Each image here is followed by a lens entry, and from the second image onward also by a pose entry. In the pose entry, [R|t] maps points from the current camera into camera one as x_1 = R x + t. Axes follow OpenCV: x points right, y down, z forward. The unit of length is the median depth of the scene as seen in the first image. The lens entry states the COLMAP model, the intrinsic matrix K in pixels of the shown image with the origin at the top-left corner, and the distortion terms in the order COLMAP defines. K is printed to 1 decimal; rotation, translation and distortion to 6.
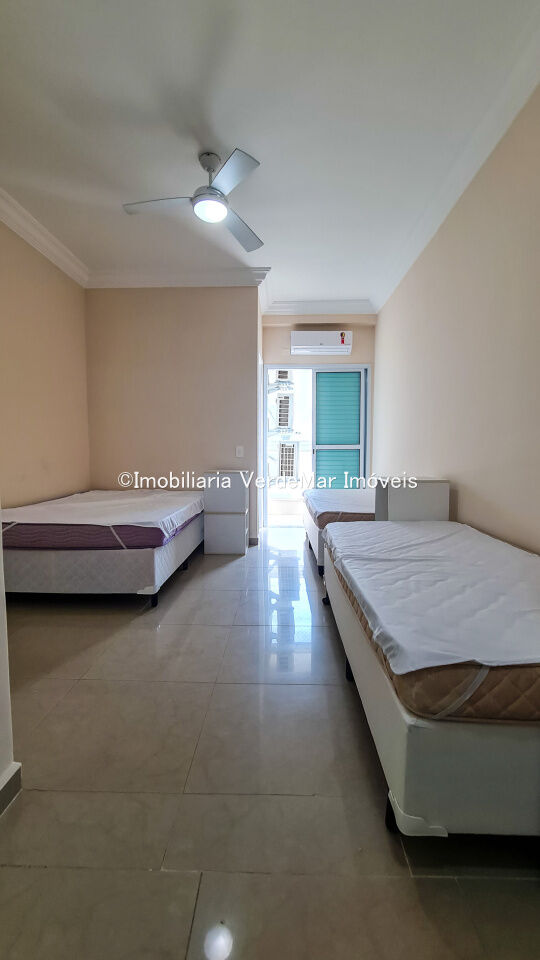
lens RADIAL K [[401.0, 0, 270.0], [0, 401.0, 480.0], [0, 0, 1]] dist [0.000160, 0.000100]
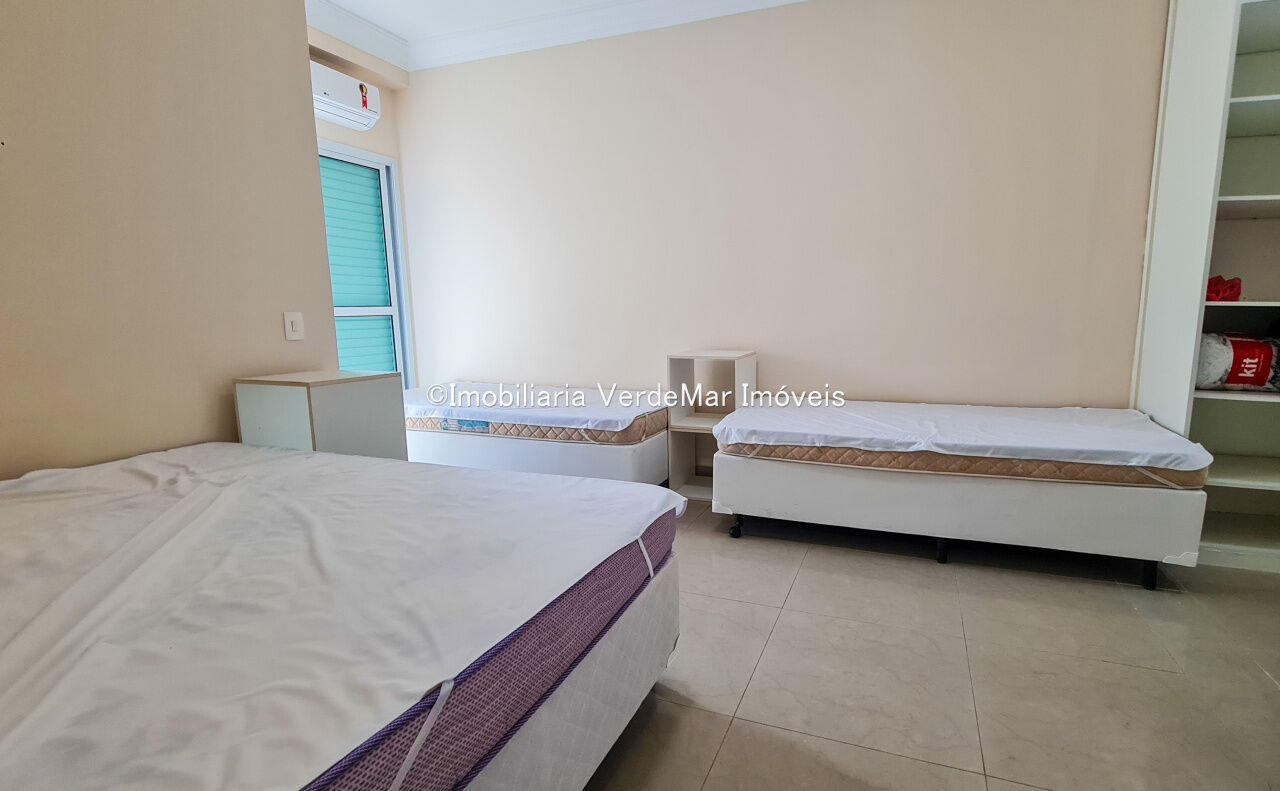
lens RADIAL K [[612.0, 0, 640.0], [0, 612.0, 395.5], [0, 0, 1]] dist [-0.000159, -0.000062]
pose [[0.322551, -0.134350, 0.936969, -0.478353], [0.073628, 0.990438, 0.116670, -0.042099], [-0.943684, 0.031355, 0.329358, 0.422441]]
